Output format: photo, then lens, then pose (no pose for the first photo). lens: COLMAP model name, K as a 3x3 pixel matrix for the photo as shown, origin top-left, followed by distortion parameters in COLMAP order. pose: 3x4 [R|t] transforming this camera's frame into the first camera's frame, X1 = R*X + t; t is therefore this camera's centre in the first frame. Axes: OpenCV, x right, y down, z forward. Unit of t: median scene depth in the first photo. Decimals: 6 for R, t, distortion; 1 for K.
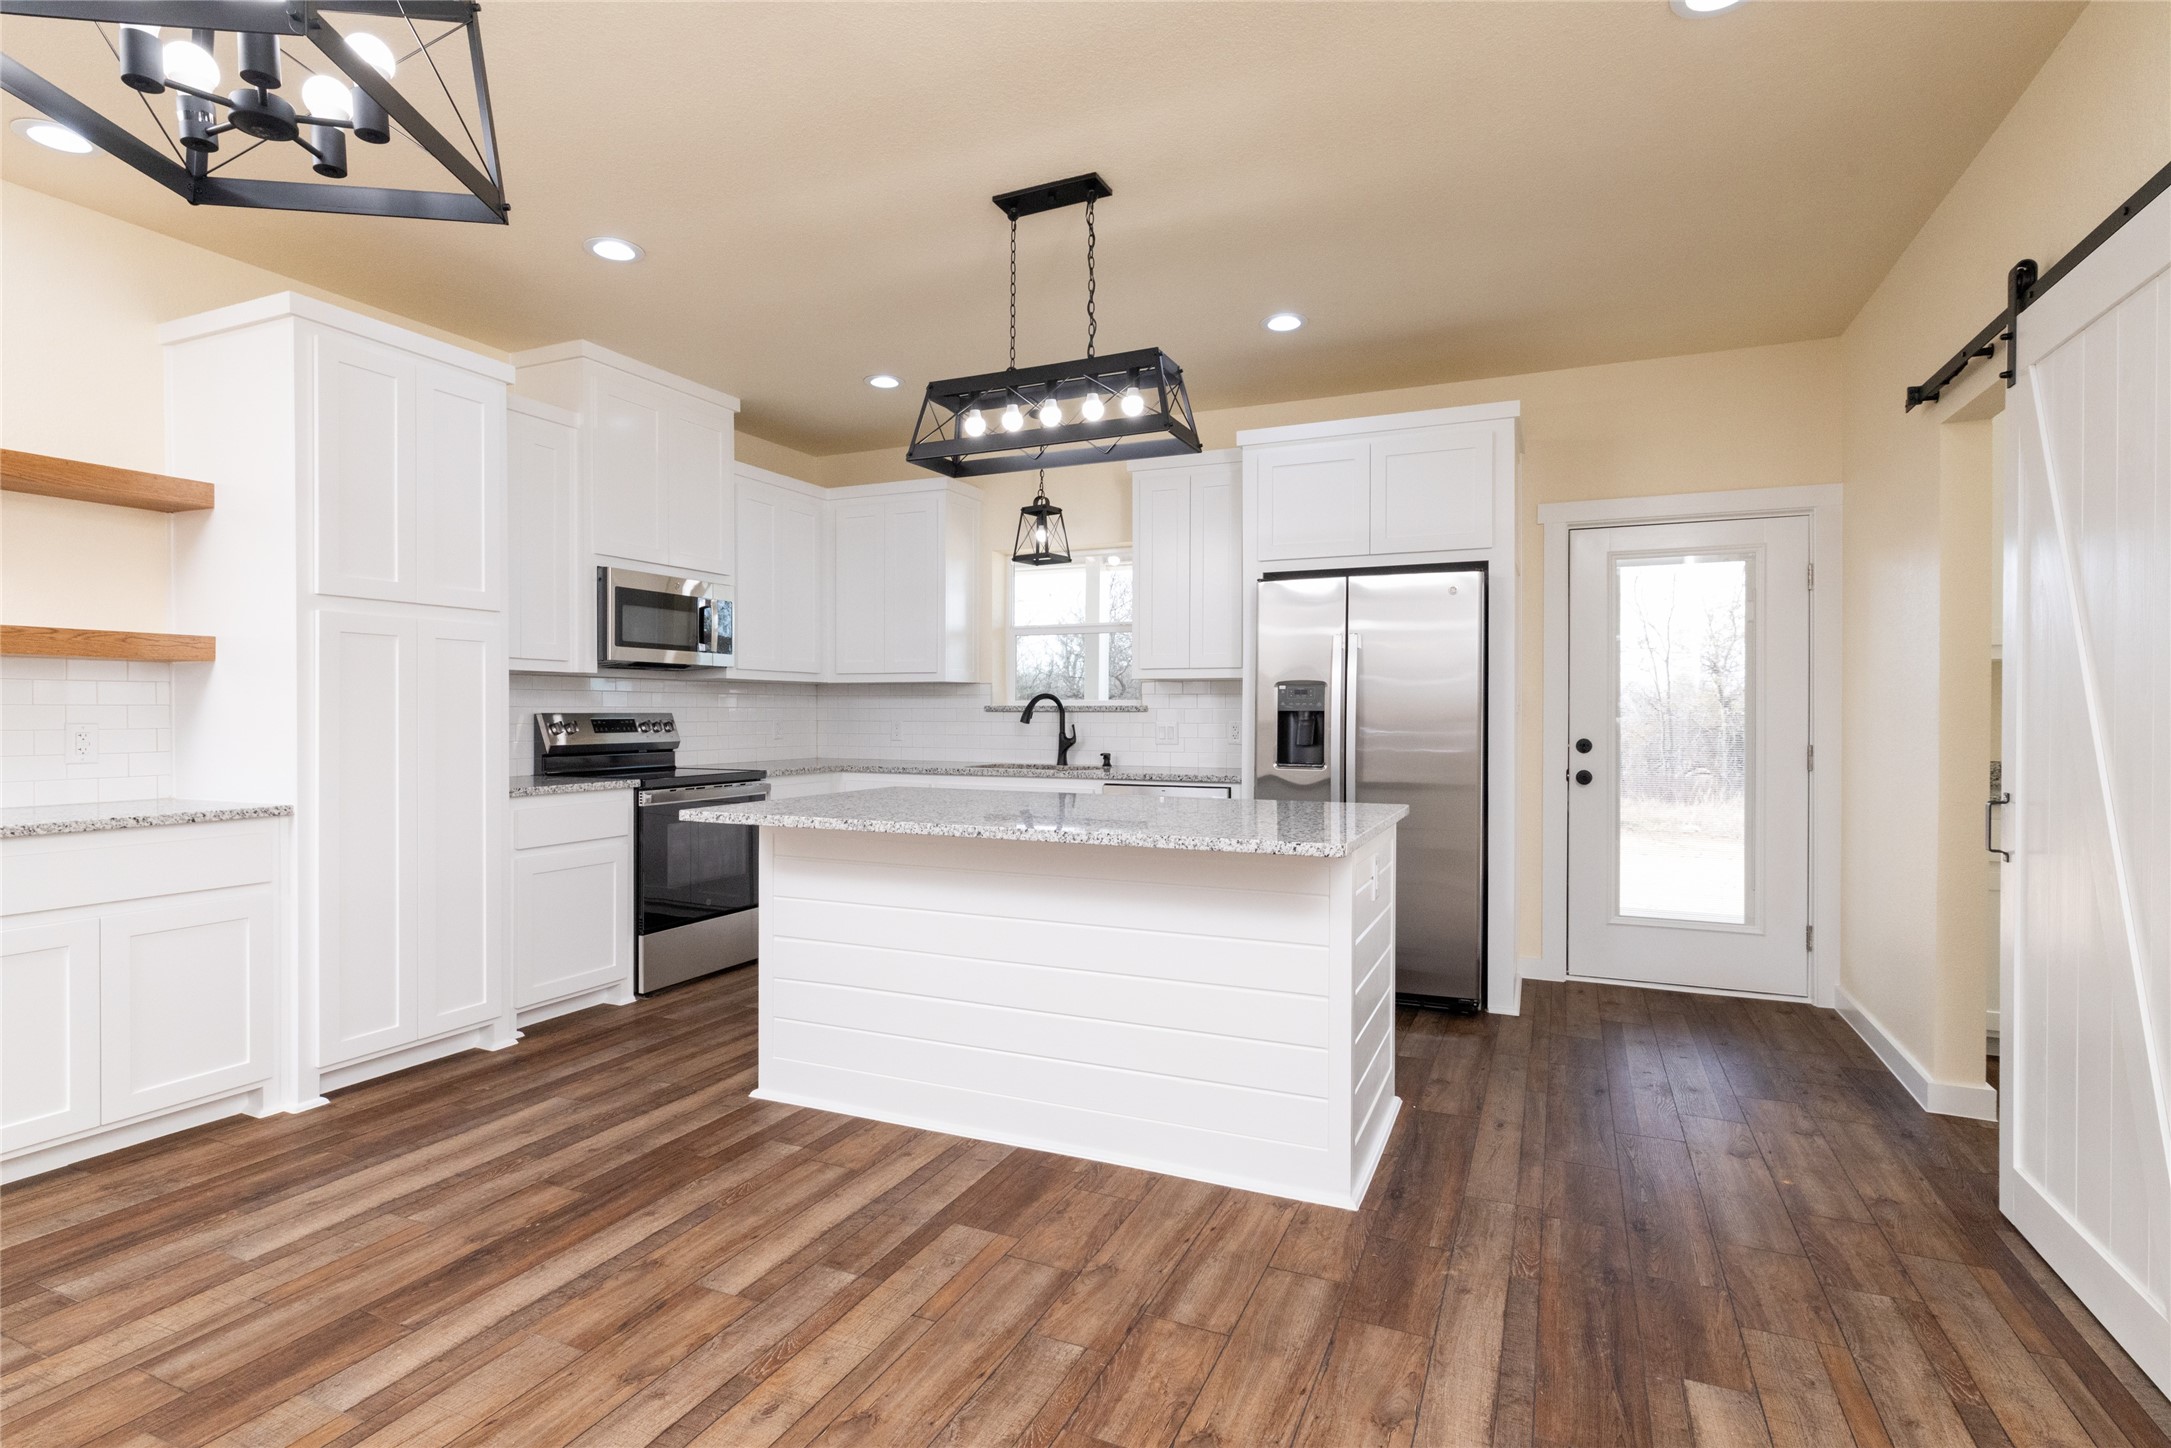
lens RADIAL K [[1082.0, 0, 1043.1], [0, 1082.0, 722.5], [0, 0, 1]] dist [0.000687, 0.000672]
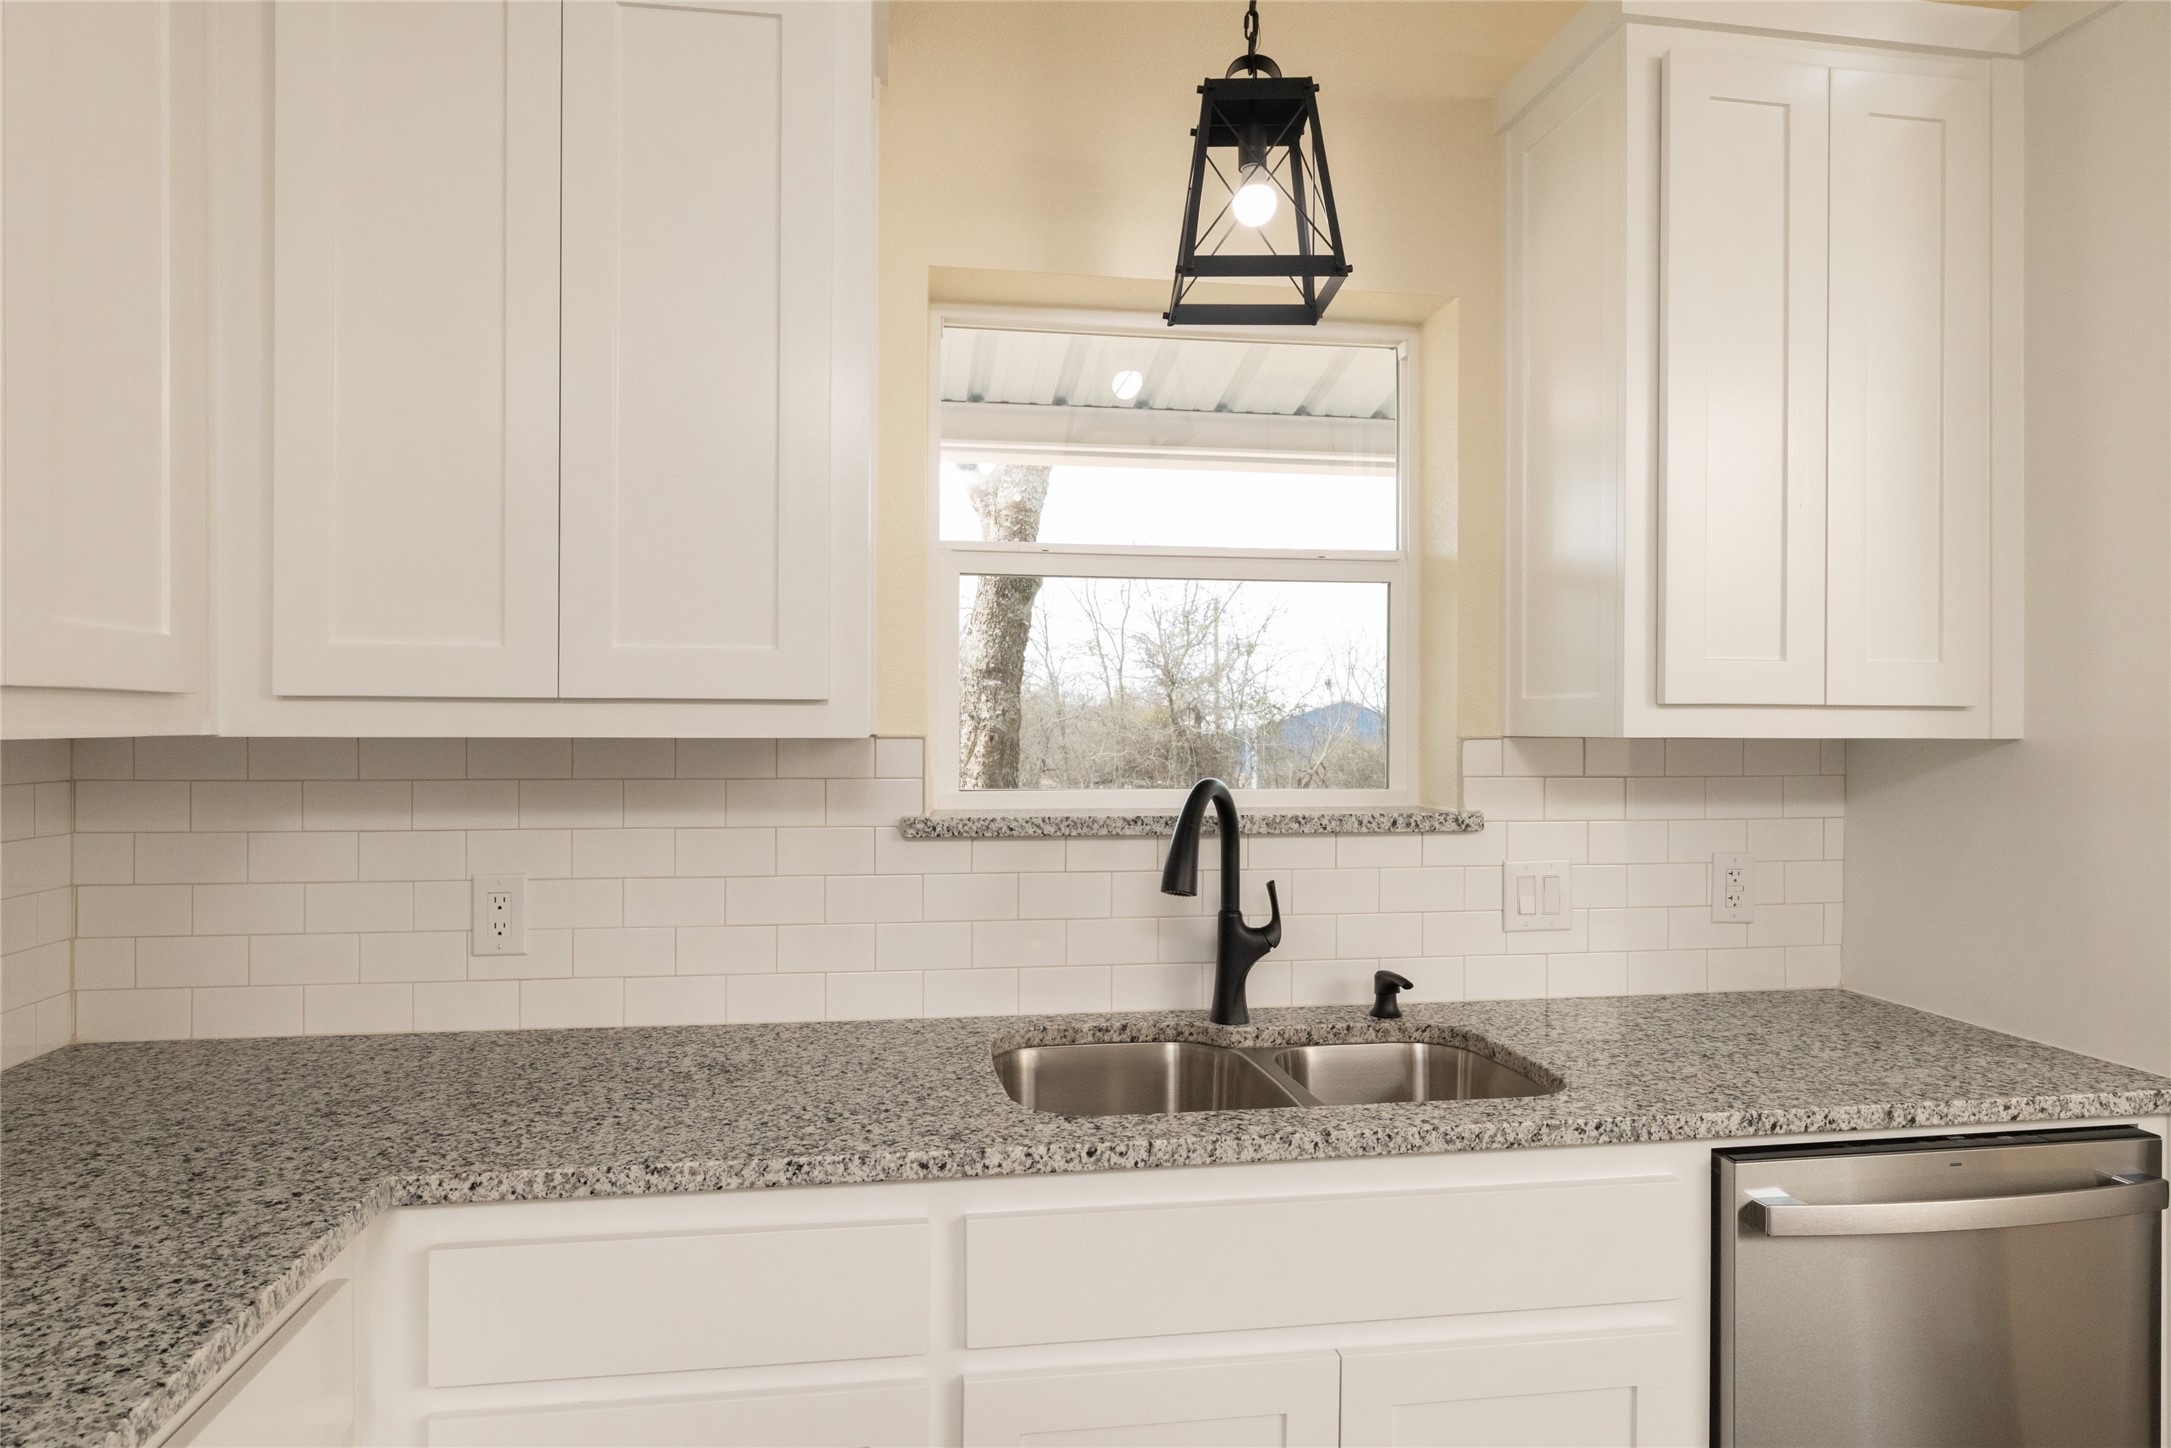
lens RADIAL K [[1310.4, 0, 1073.7], [0, 1310.4, 741.3], [0, 0, 1]] dist [-0.001155, 0.000602]
pose [[0.826033, -0.008073, 0.563564, -0.287395], [0.004308, 0.999959, 0.008010, -0.051922], [-0.563605, -0.004188, 0.826034, 0.963590]]
